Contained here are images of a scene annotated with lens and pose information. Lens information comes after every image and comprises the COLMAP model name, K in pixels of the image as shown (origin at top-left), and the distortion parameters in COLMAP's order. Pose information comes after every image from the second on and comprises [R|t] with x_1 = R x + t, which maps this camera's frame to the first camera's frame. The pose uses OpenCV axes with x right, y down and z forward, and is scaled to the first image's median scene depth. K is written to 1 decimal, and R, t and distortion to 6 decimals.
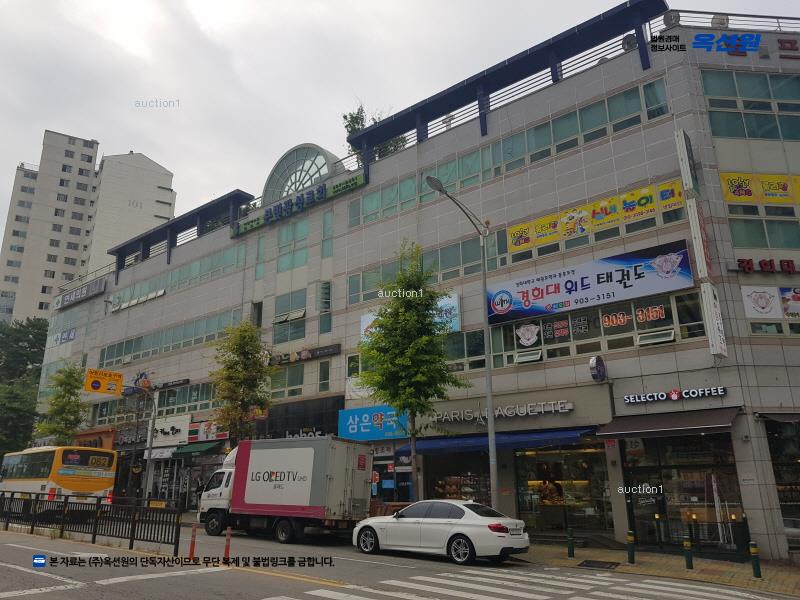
lens RADIAL K [[606.3, 0, 376.2], [0, 606.3, 316.2], [0, 0, 1]] dist [0.078873, -0.108854]
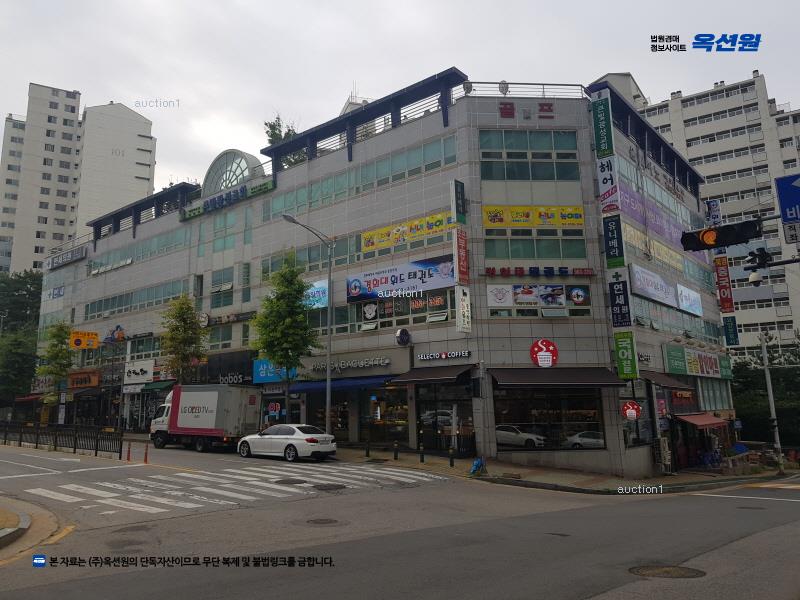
lens RADIAL K [[623.7, 0, 388.1], [0, 623.7, 295.7], [0, 0, 1]] dist [0.067354, -0.099245]
pose [[0.999914, -0.013055, 0.001501, 0.274308], [0.012831, 0.994591, 0.103074, -0.150482], [-0.002839, -0.103045, 0.994673, -0.451272]]
